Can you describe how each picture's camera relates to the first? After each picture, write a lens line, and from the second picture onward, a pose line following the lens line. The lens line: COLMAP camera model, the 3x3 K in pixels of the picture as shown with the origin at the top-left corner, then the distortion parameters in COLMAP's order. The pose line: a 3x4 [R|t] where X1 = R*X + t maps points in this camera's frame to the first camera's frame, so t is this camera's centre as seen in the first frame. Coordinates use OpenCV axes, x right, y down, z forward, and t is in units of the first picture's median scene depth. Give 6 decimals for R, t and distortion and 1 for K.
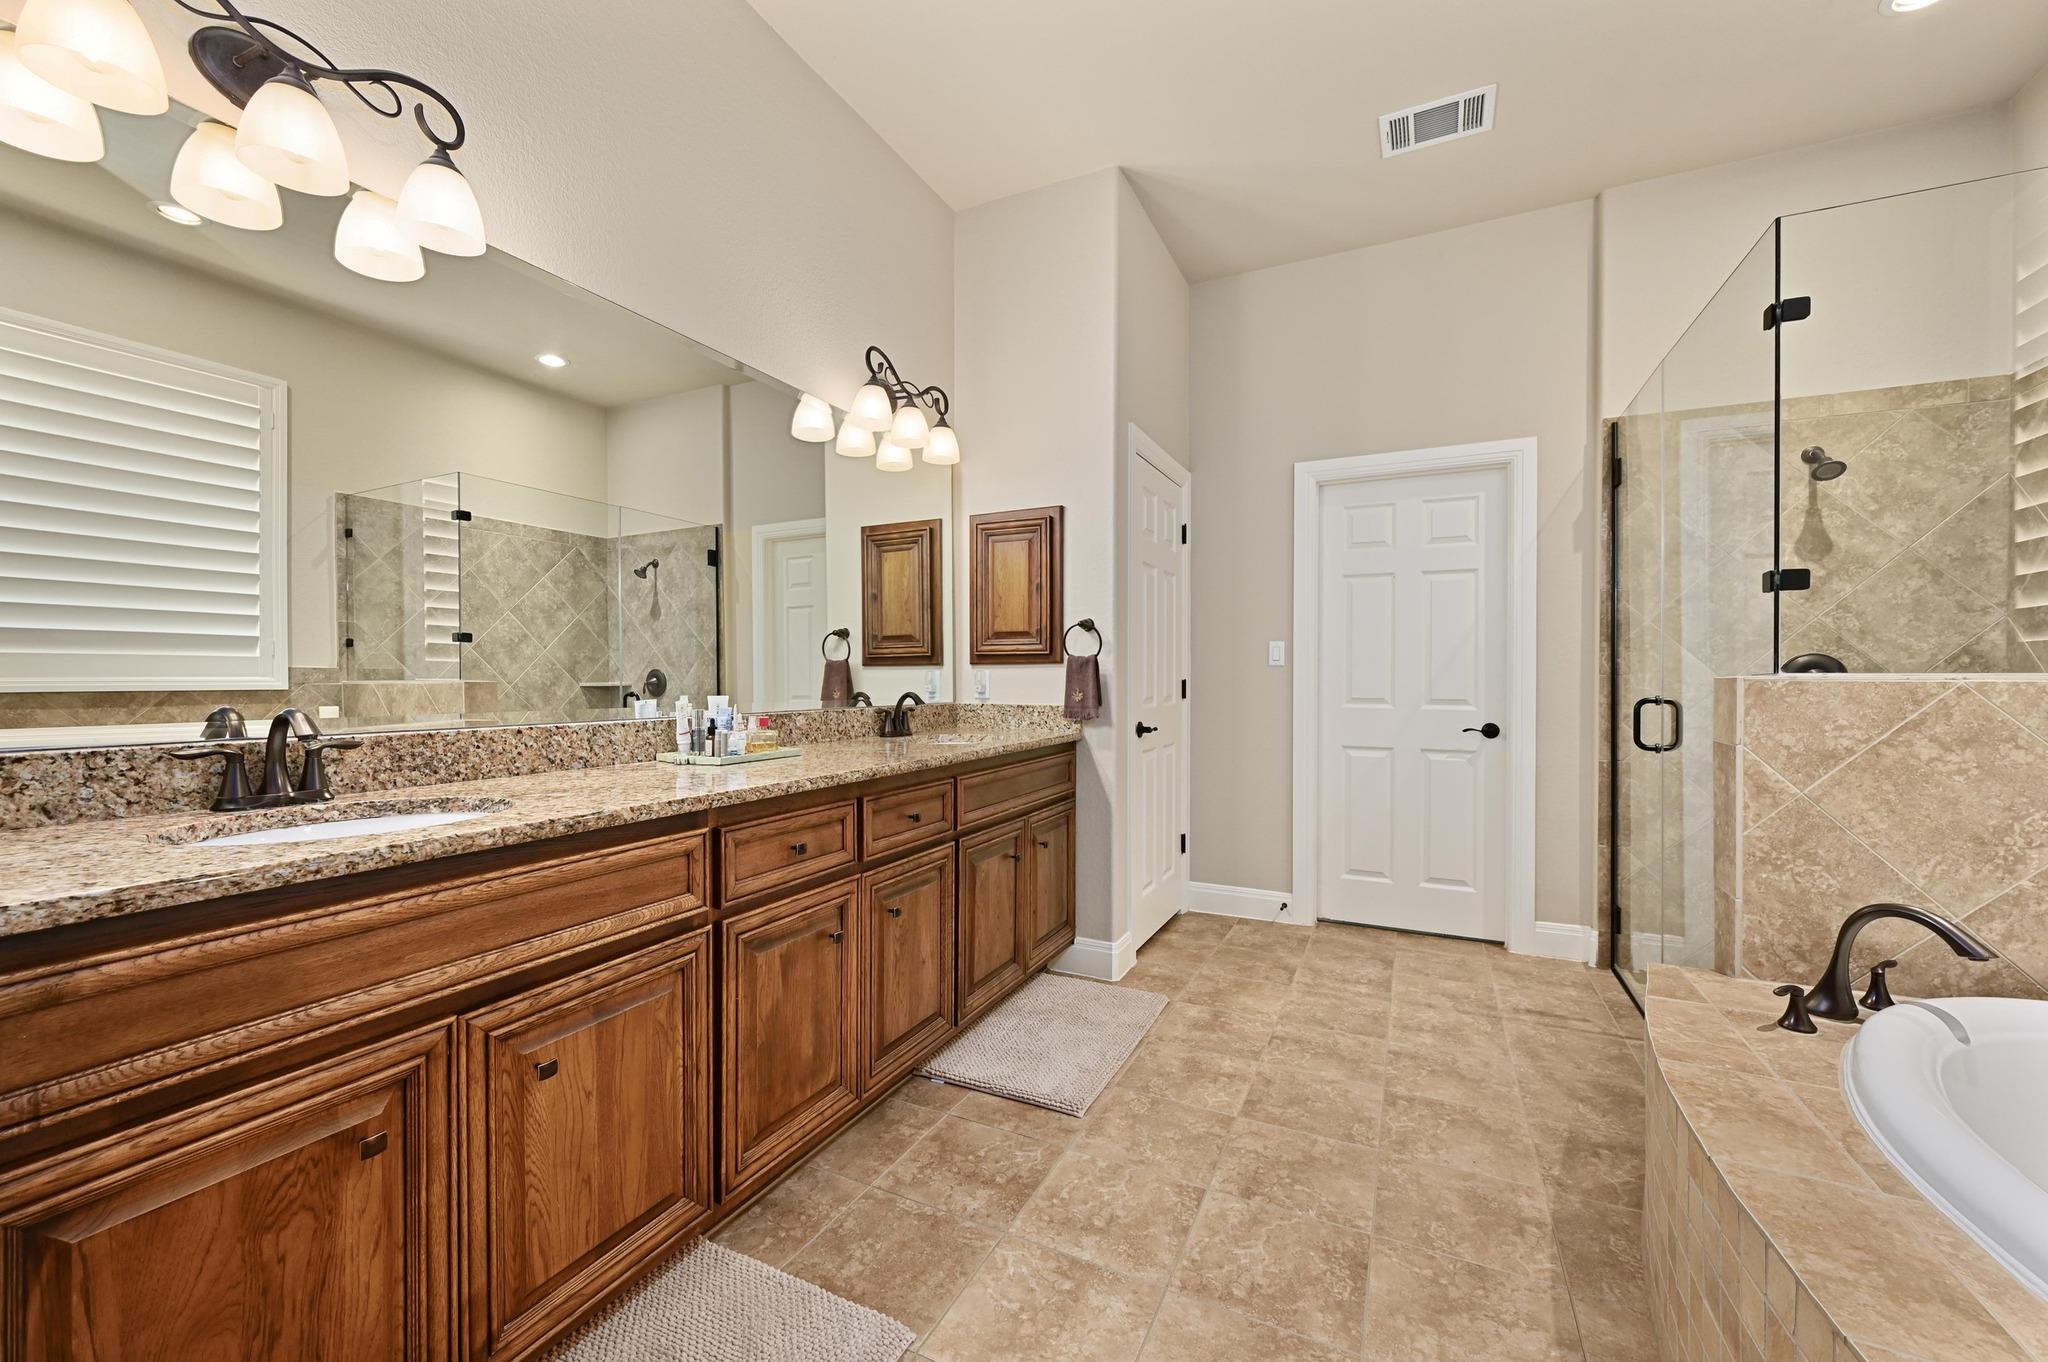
lens RADIAL K [[798.3, 0, 1031.1], [0, 798.3, 680.8], [0, 0, 1]] dist [-0.001009, -0.000077]
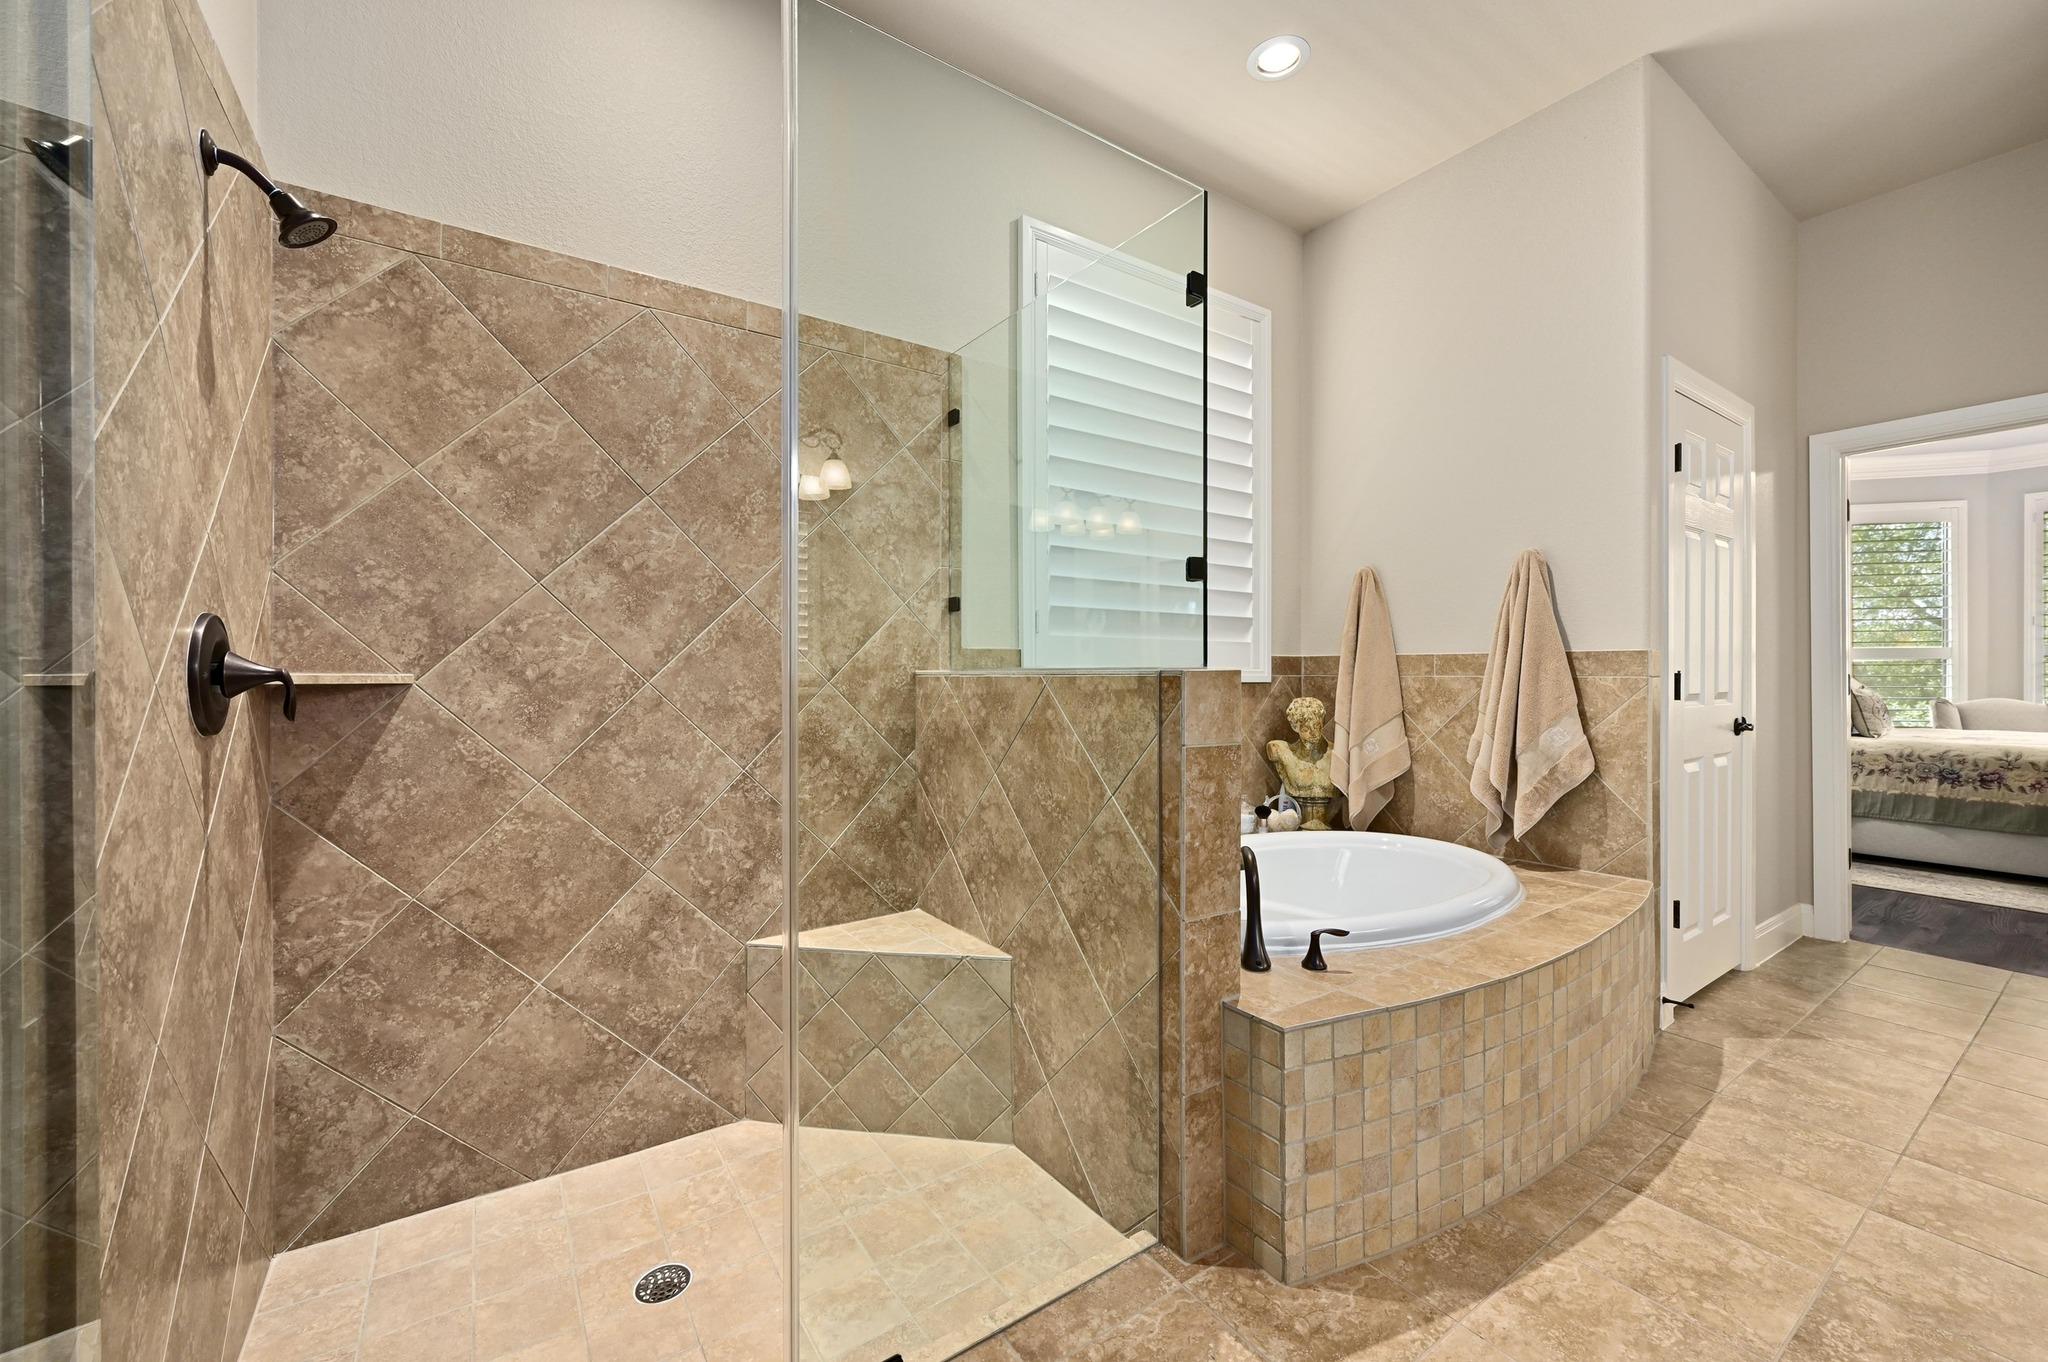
lens RADIAL K [[798.3, 0, 1031.1], [0, 798.3, 680.8], [0, 0, 1]] dist [-0.001009, -0.000077]
pose [[-0.868490, -0.004999, 0.495681, 0.754506], [0.000042, 0.999948, 0.010158, -0.001568], [-0.495706, 0.008843, -0.868445, 2.279877]]
